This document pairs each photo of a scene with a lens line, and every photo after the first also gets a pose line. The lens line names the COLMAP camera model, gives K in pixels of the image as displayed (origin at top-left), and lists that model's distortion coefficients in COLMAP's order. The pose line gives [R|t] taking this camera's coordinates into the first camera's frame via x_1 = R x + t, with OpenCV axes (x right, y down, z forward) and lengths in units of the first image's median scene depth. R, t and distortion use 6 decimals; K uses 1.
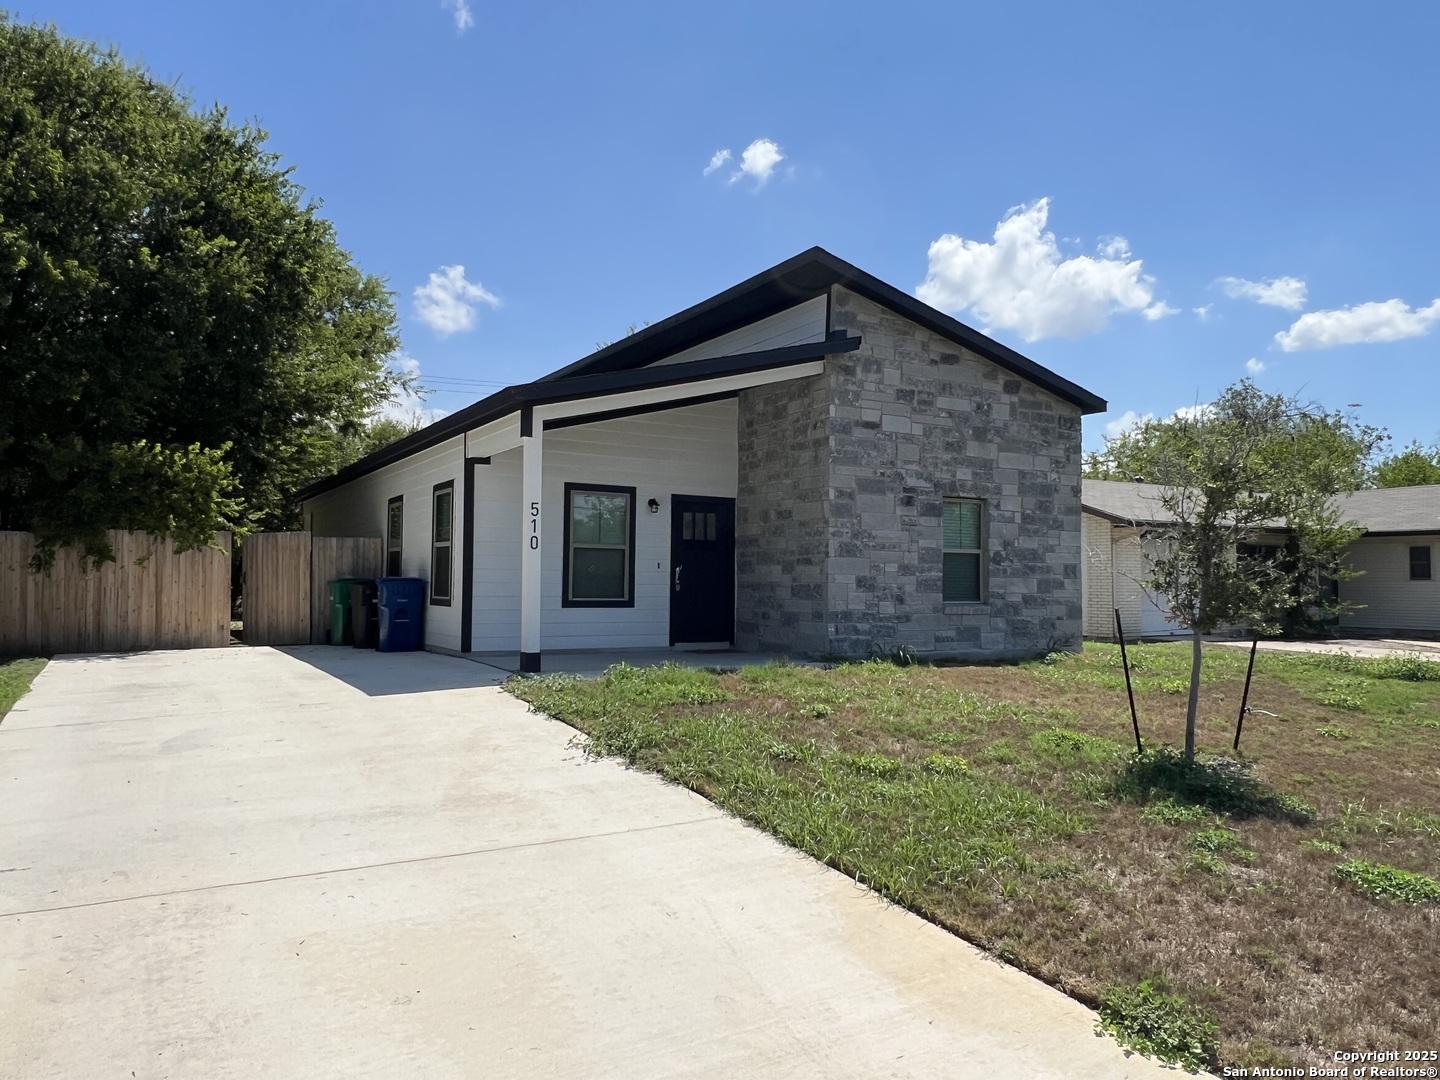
lens RADIAL K [[990.5, 0, 720.0], [0, 990.5, 540.0], [0, 0, 1]] dist [-0.003062, -0.001868]
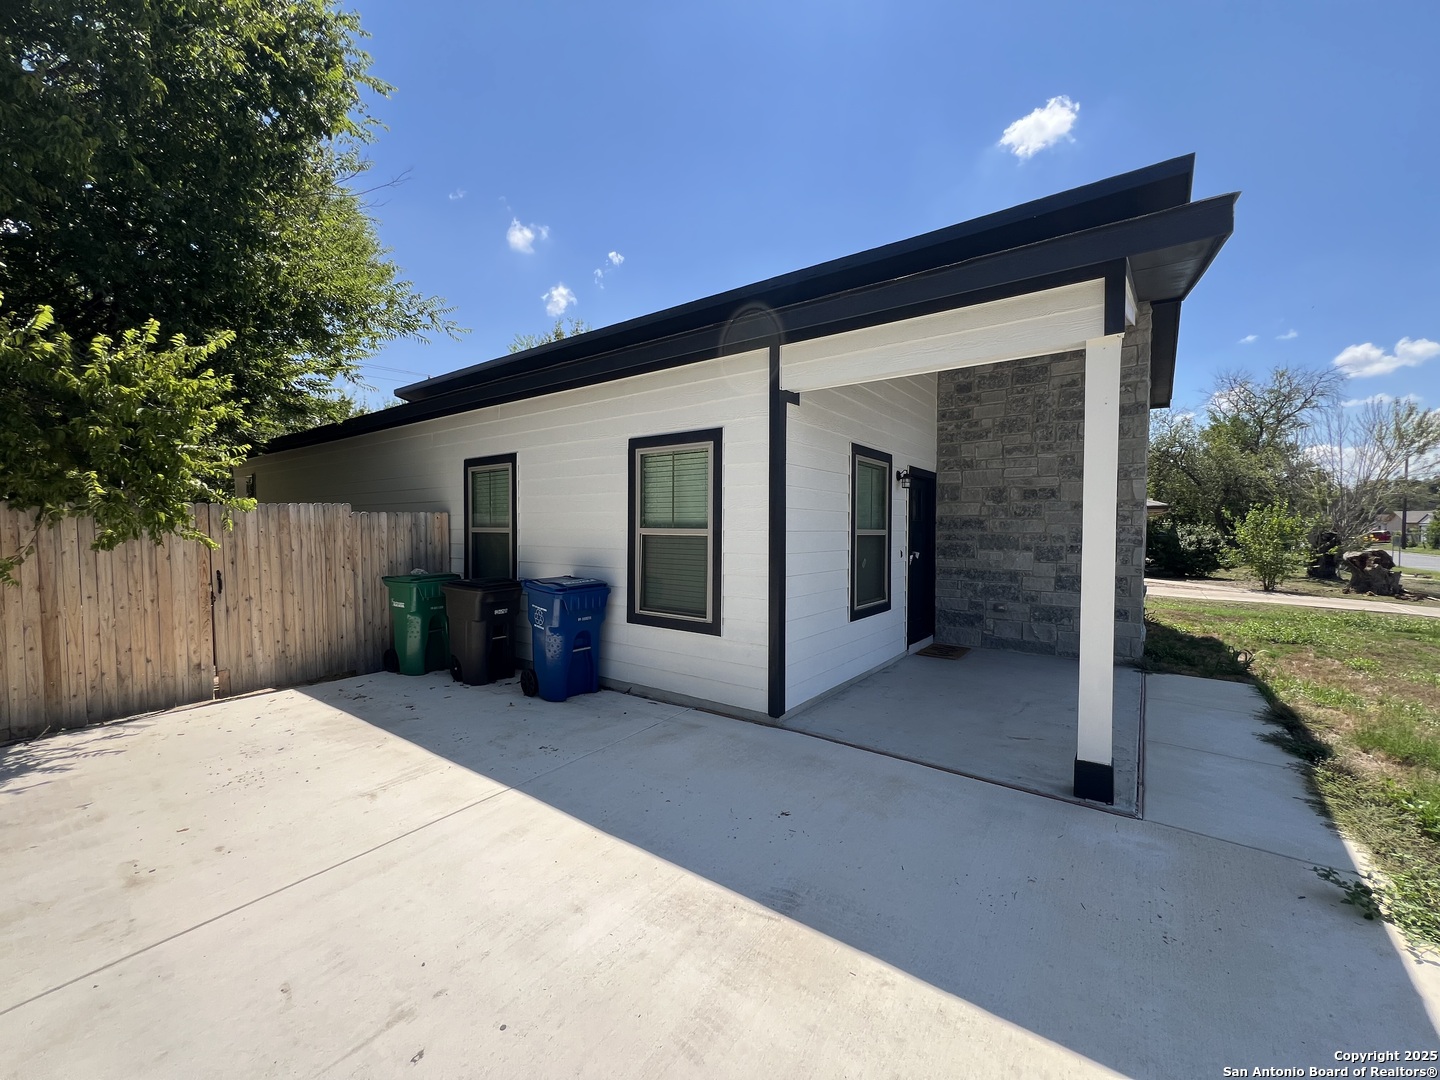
lens RADIAL K [[577.6, 0, 720.0], [0, 577.6, 540.0], [0, 0, 1]] dist [-0.002872, 0.000649]
pose [[0.923340, -0.013071, 0.383762, -0.361654], [-0.013184, 0.997752, 0.065706, -0.013848], [-0.383758, -0.065729, 0.921092, 0.595363]]
